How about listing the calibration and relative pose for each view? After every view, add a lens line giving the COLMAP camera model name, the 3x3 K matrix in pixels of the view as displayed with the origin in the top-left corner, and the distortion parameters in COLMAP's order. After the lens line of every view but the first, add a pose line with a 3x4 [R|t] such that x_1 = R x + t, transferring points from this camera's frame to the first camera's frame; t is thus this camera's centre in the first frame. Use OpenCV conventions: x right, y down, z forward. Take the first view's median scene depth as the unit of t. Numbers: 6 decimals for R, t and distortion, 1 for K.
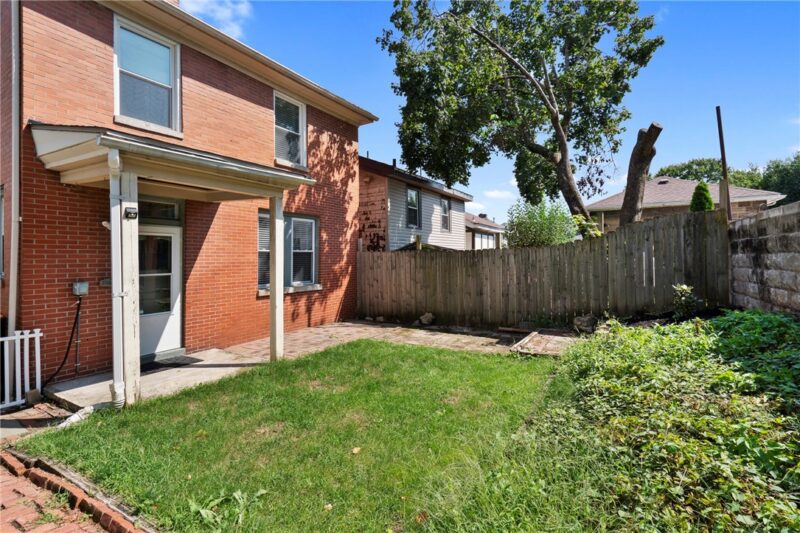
lens RADIAL K [[360.1, 0, 404.3], [0, 360.1, 258.1], [0, 0, 1]] dist [-0.000931, -0.000165]
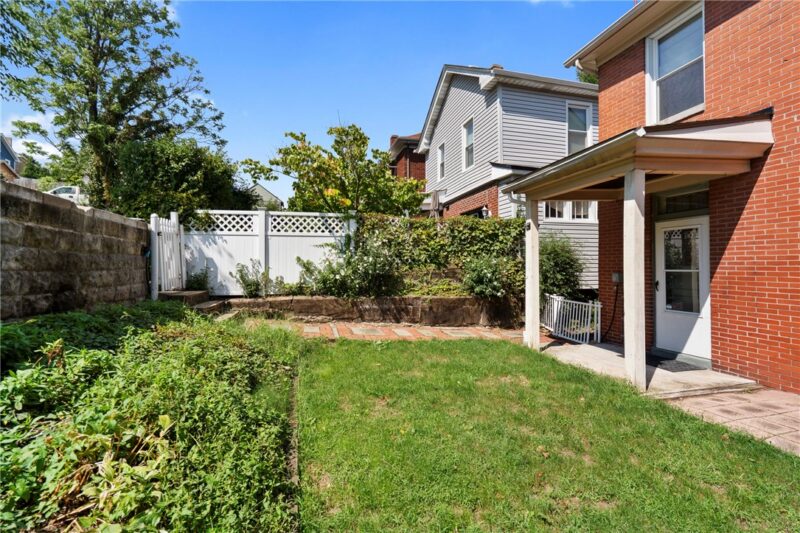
lens RADIAL K [[360.1, 0, 404.3], [0, 360.1, 258.1], [0, 0, 1]] dist [-0.000931, -0.000165]
pose [[-0.704829, -0.000625, -0.709377, 0.438283], [0.002828, 0.999989, -0.003691, 0.014229], [0.709372, -0.004608, -0.704819, 1.006507]]
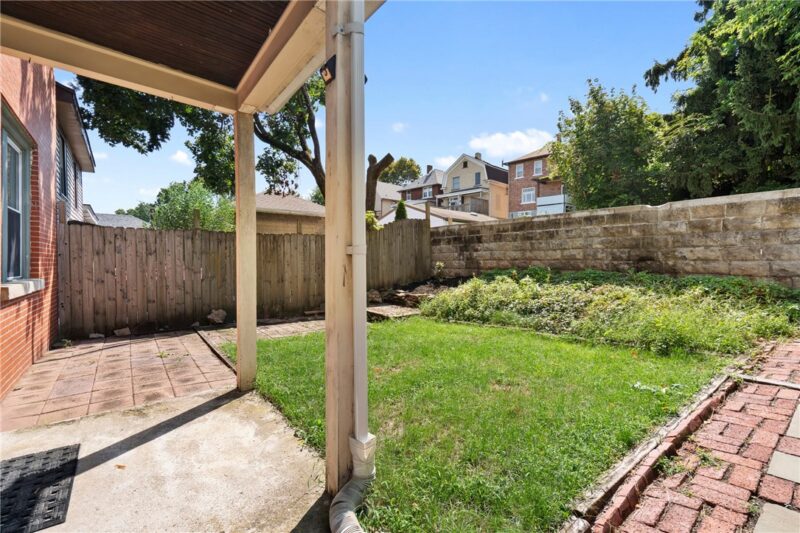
lens RADIAL K [[364.4, 0, 400.0], [0, 364.4, 266.5], [0, 0, 1]] dist [0.000116, 0.000038]
pose [[0.373004, -0.003825, 0.927822, -0.706982], [0.000457, 0.999992, 0.003939, 0.073725], [-0.927830, -0.001045, 0.373003, 0.452767]]
